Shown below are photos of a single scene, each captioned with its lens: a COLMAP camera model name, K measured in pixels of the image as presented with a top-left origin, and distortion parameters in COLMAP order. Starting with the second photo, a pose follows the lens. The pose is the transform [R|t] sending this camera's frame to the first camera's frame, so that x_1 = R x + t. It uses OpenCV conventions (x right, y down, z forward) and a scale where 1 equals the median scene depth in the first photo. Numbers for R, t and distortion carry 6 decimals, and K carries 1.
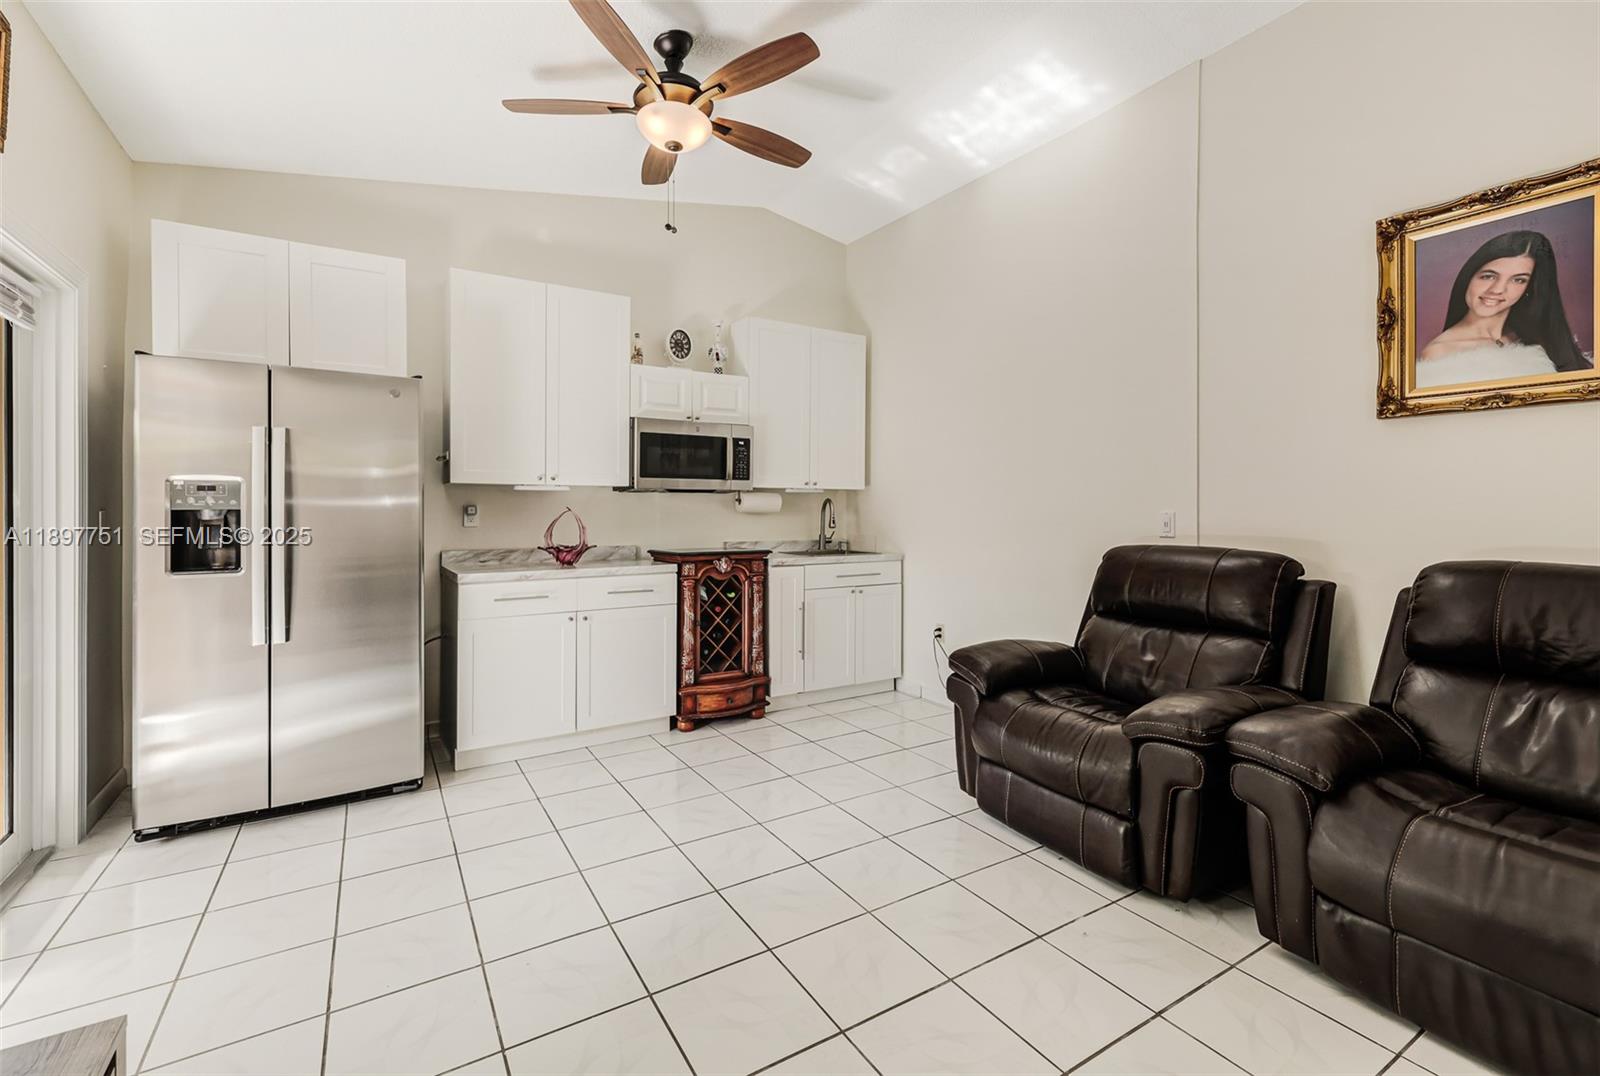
lens RADIAL K [[693.9, 0, 784.3], [0, 693.9, 510.4], [0, 0, 1]] dist [-0.002944, -0.000490]
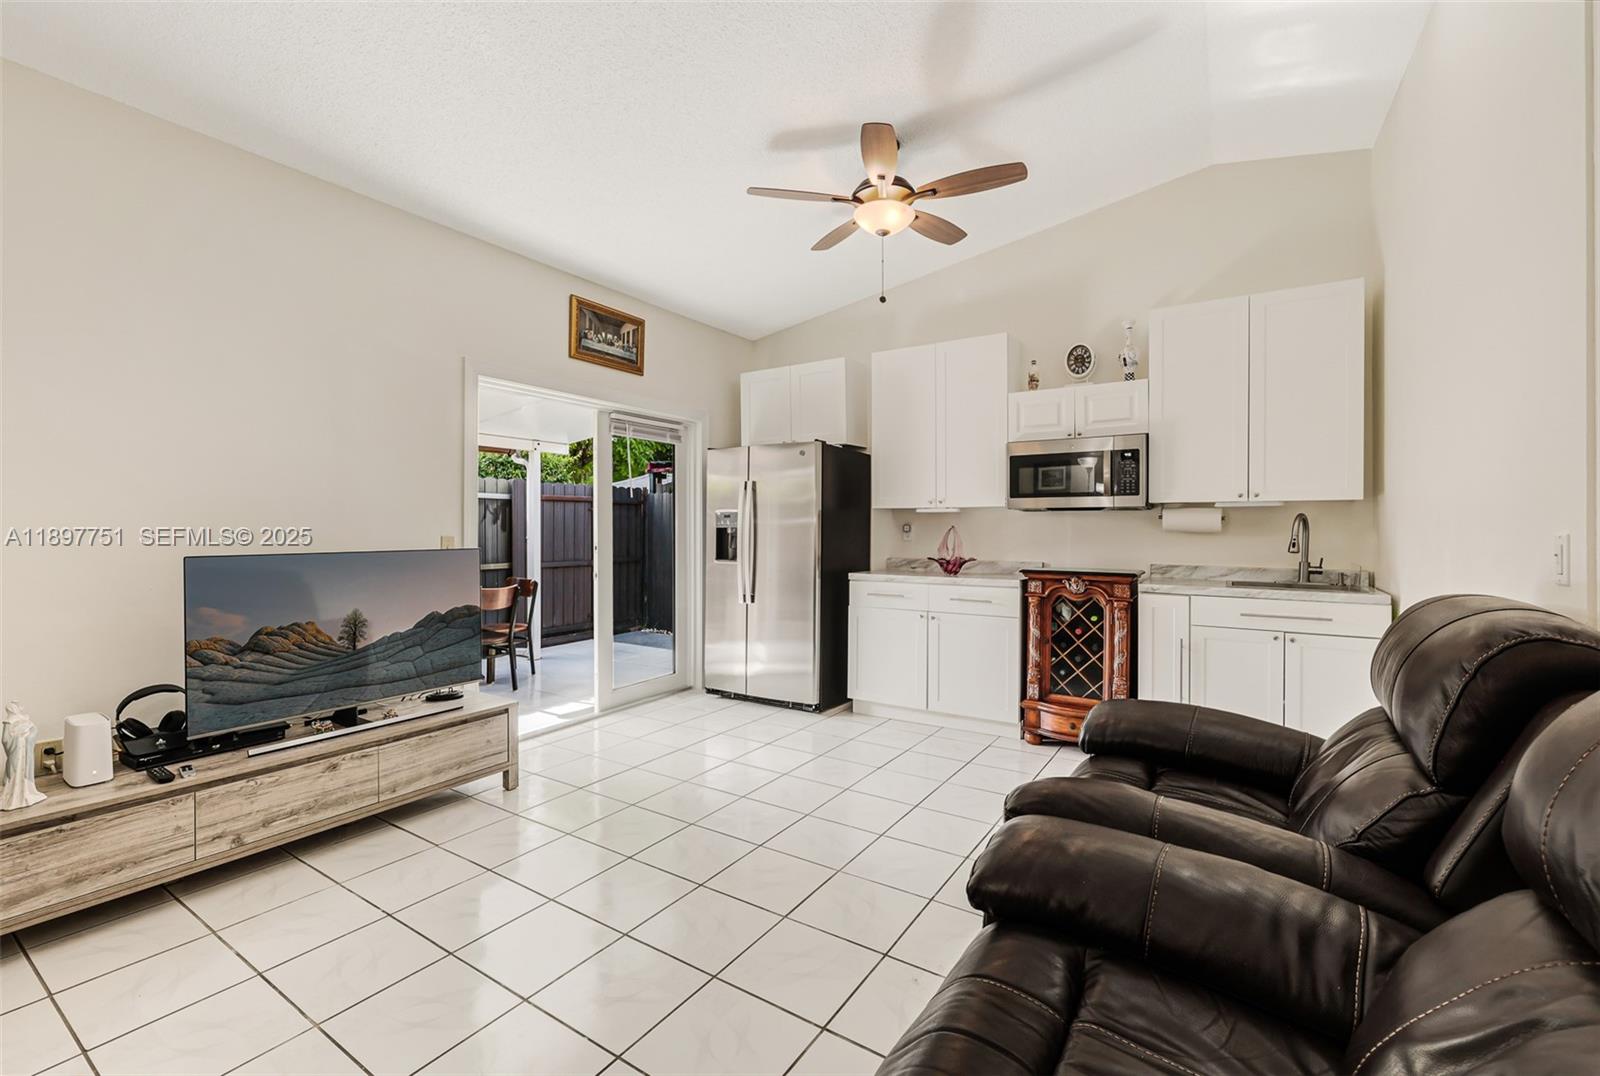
lens RADIAL K [[690.8, 0, 787.8], [0, 690.8, 533.7], [0, 0, 1]] dist [-0.001690, -0.000773]
pose [[0.428731, 0.007910, -0.903397, 0.609266], [-0.003135, 0.999969, 0.007268, 0.000886], [0.903427, -0.000284, 0.428743, 0.228026]]
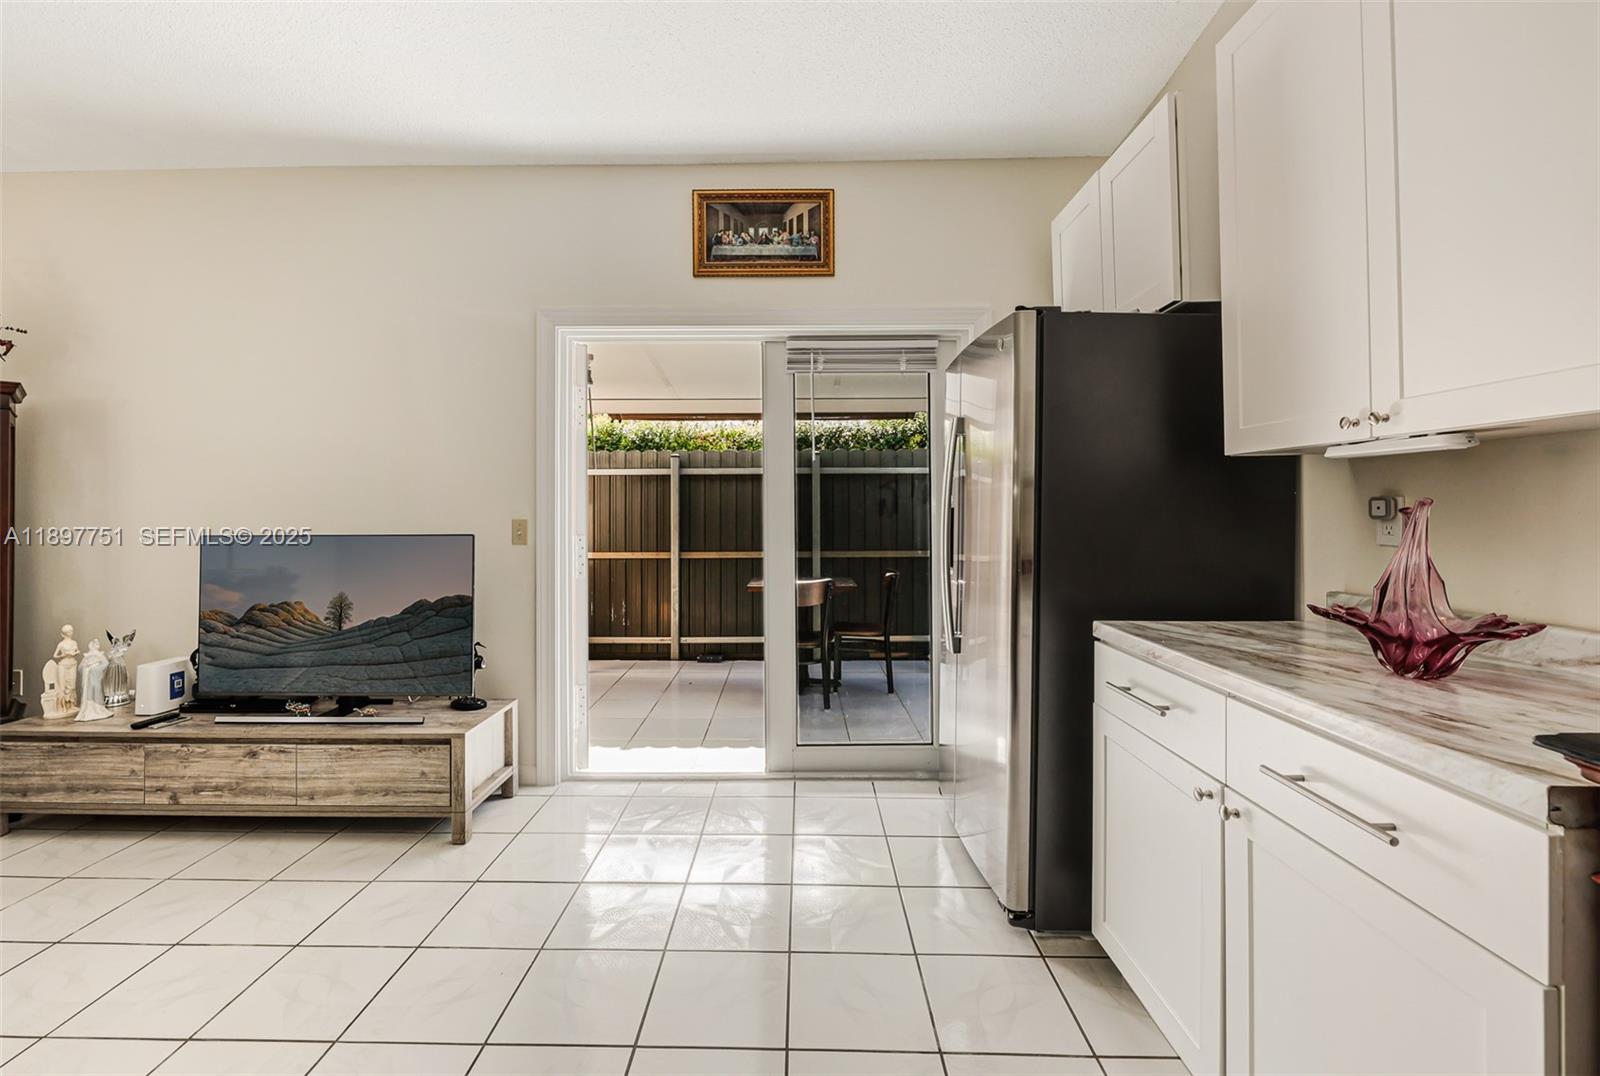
lens RADIAL K [[693.9, 0, 784.3], [0, 693.9, 510.4], [0, 0, 1]] dist [-0.002944, -0.000490]
pose [[-0.531485, 0.001400, -0.847067, 0.115773], [-0.000484, 0.999998, 0.001956, 0.000678], [0.847068, 0.001449, -0.531483, 0.878972]]
